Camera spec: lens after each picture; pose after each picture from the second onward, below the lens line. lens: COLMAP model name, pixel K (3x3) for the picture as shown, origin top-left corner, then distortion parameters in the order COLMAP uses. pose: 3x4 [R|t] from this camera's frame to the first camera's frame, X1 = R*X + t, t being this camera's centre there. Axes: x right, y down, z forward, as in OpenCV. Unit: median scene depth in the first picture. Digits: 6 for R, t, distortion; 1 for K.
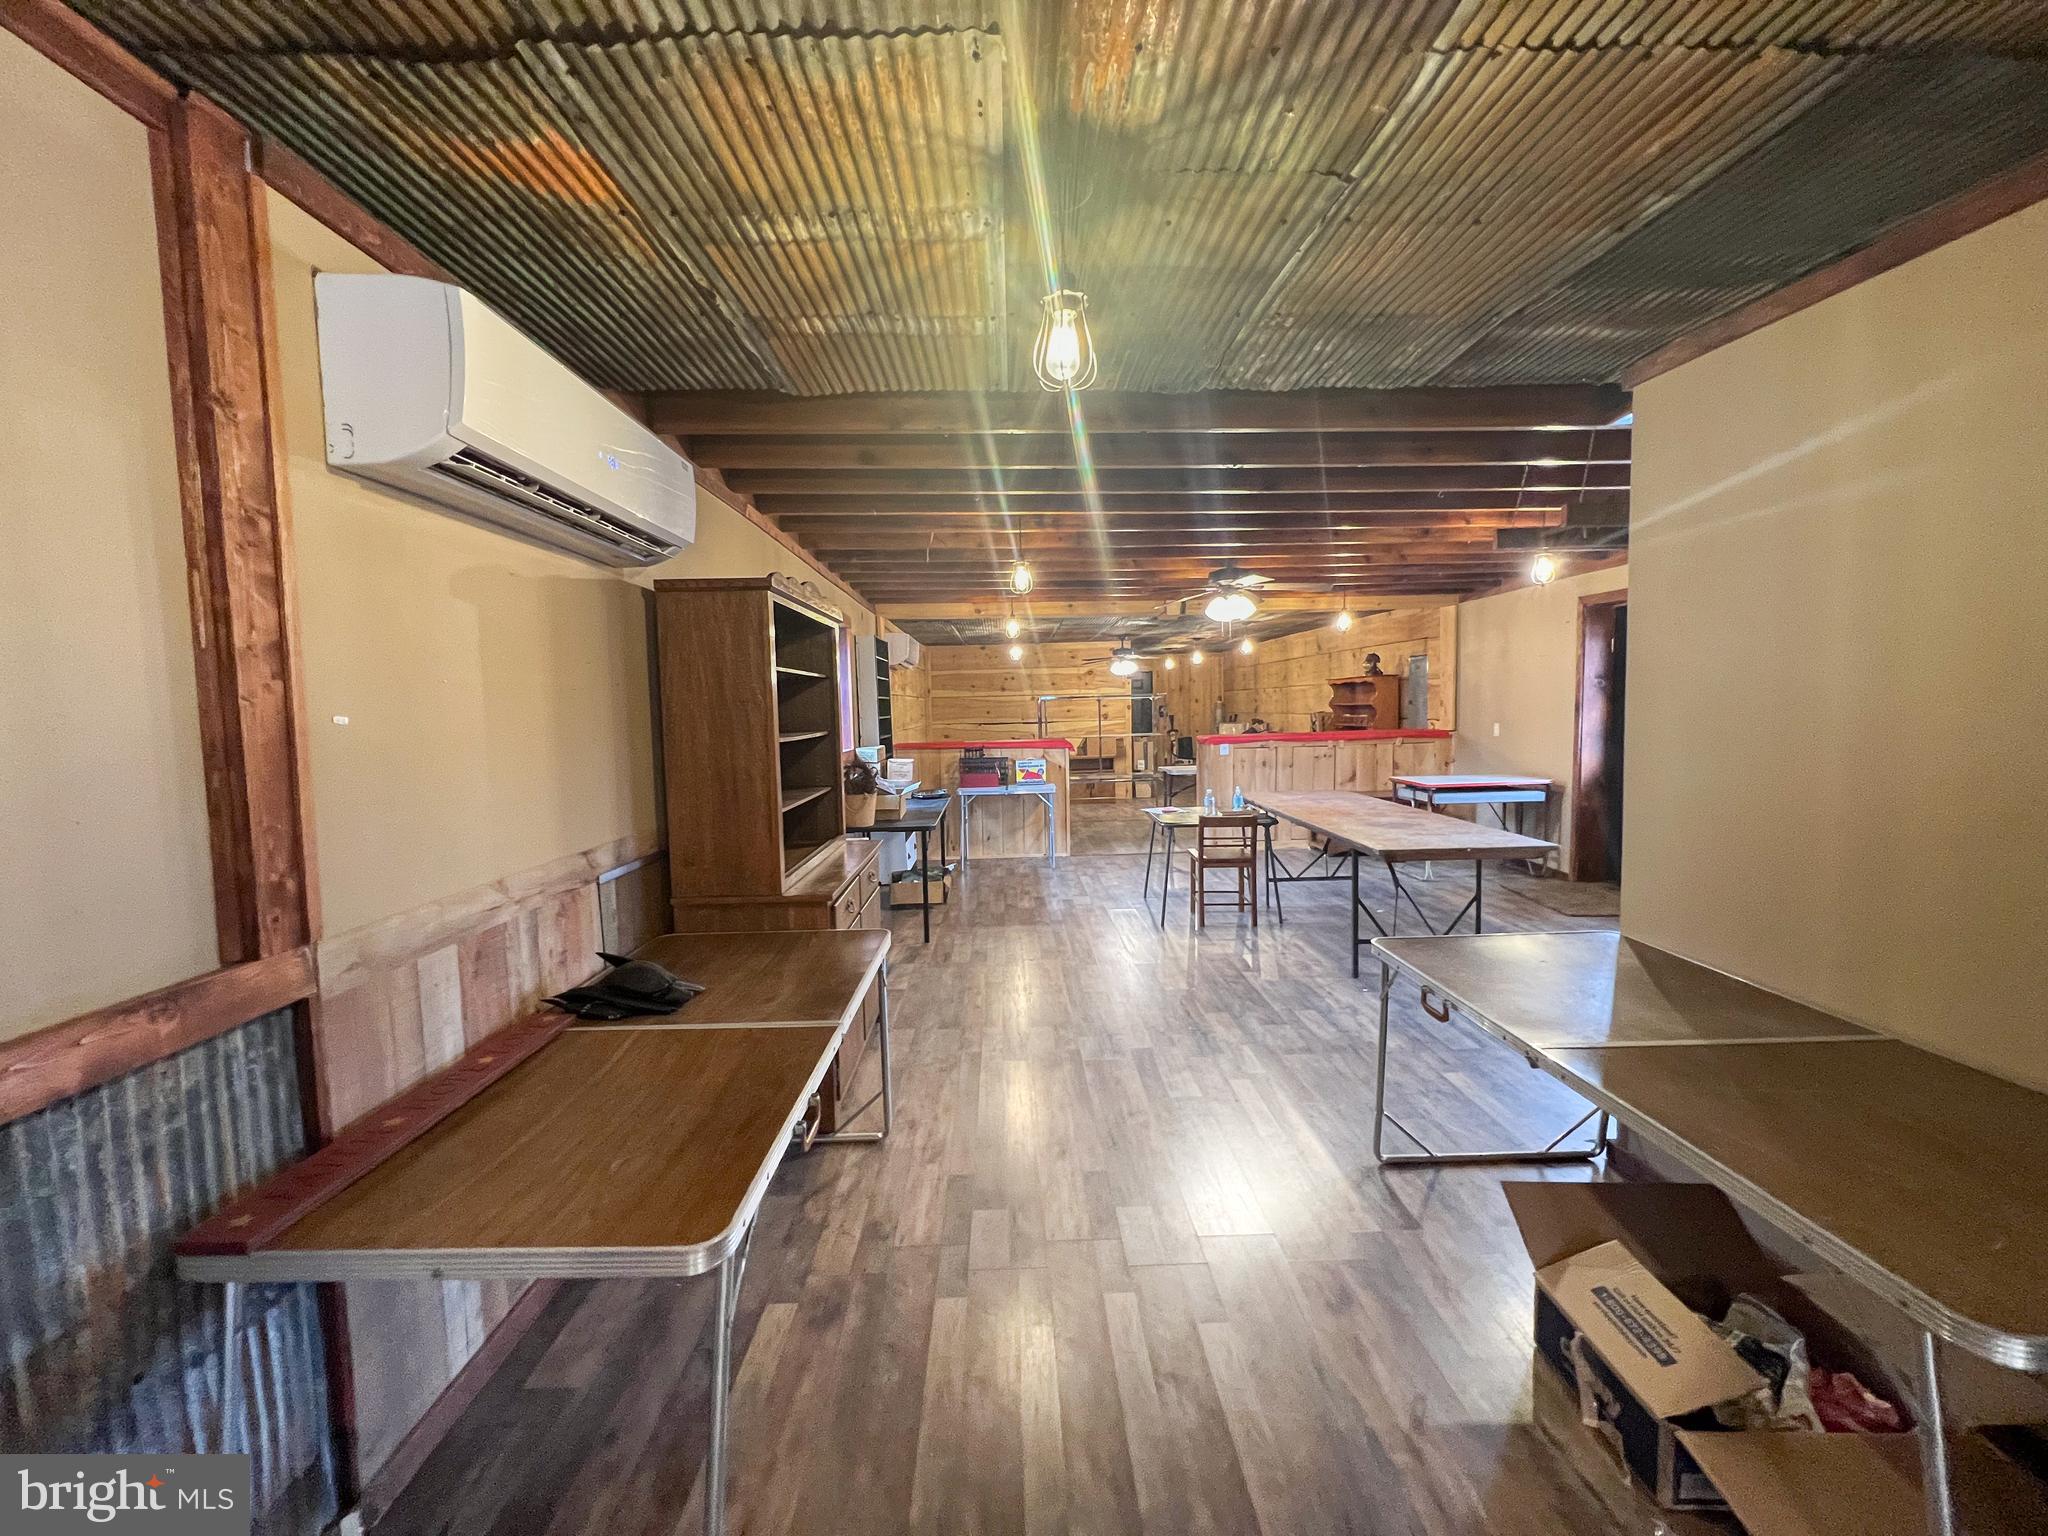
lens RADIAL K [[815.7, 0, 1018.9], [0, 815.7, 767.0], [0, 0, 1]] dist [-0.001351, -0.000472]
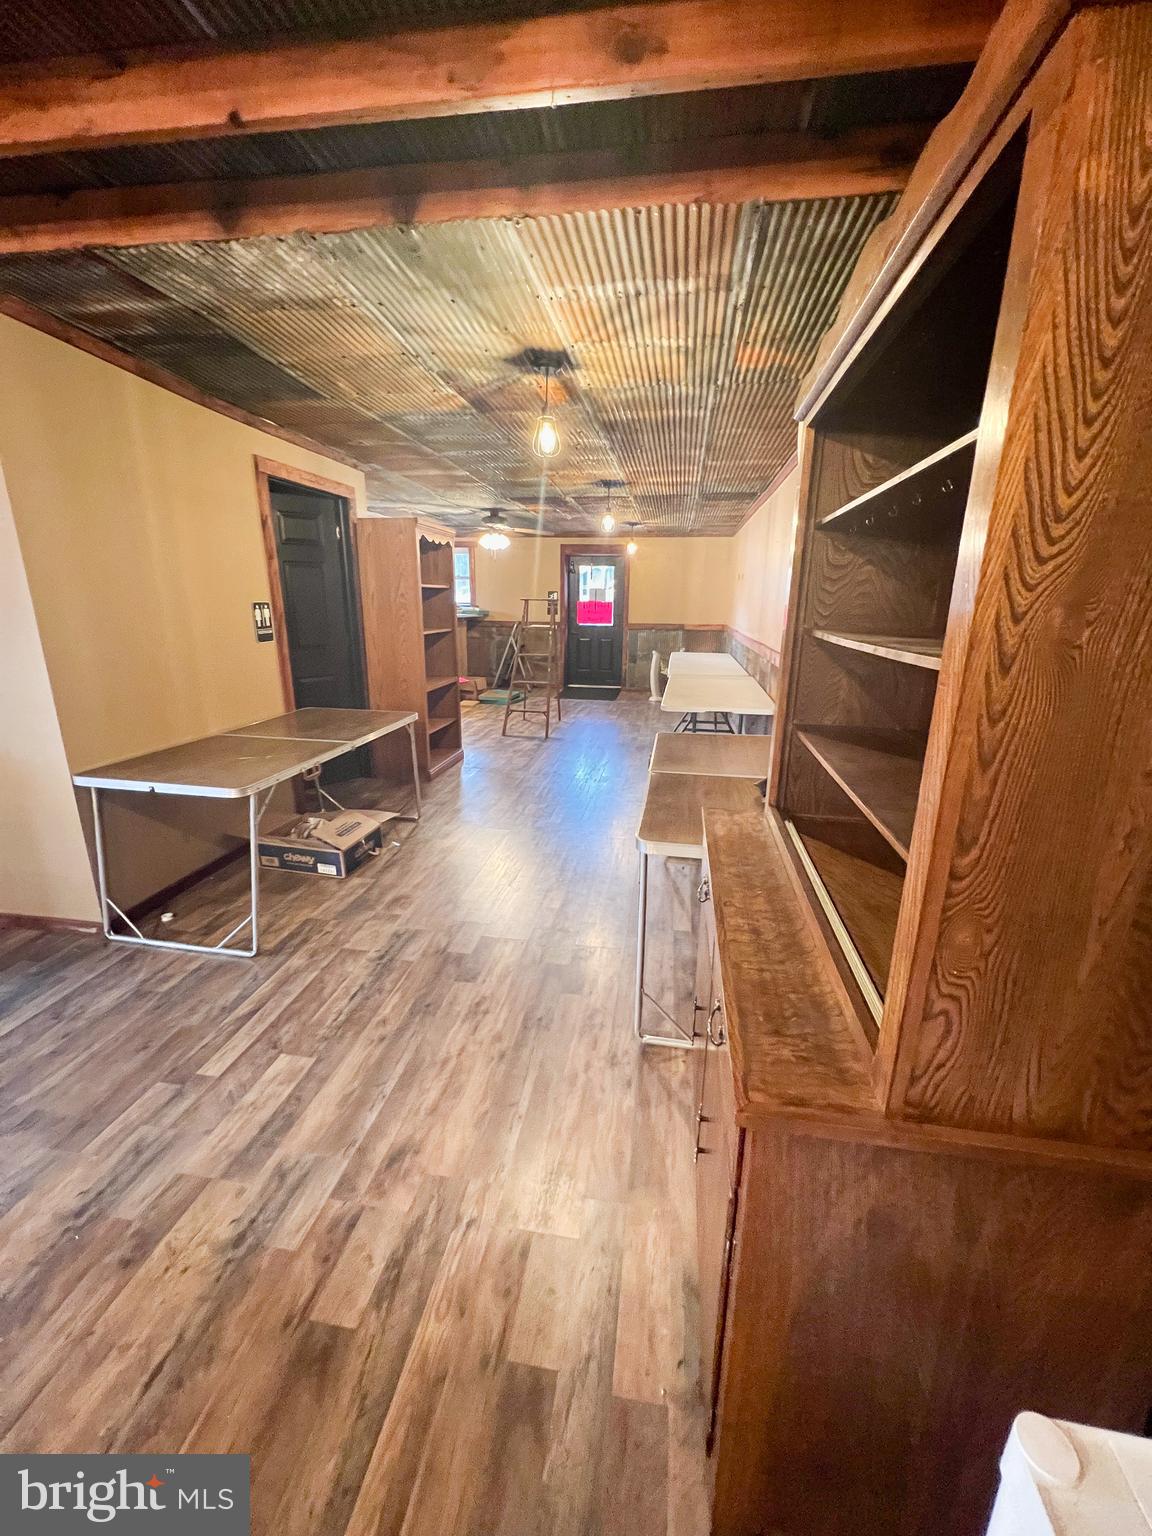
lens RADIAL K [[611.7, 0, 578.5], [0, 611.7, 765.3], [0, 0, 1]] dist [-0.001351, -0.000472]
pose [[-0.984754, -0.036742, 0.170025, -0.101234], [0.021327, 0.944561, 0.327643, -0.050547], [-0.172638, 0.326274, -0.929377, 0.794907]]
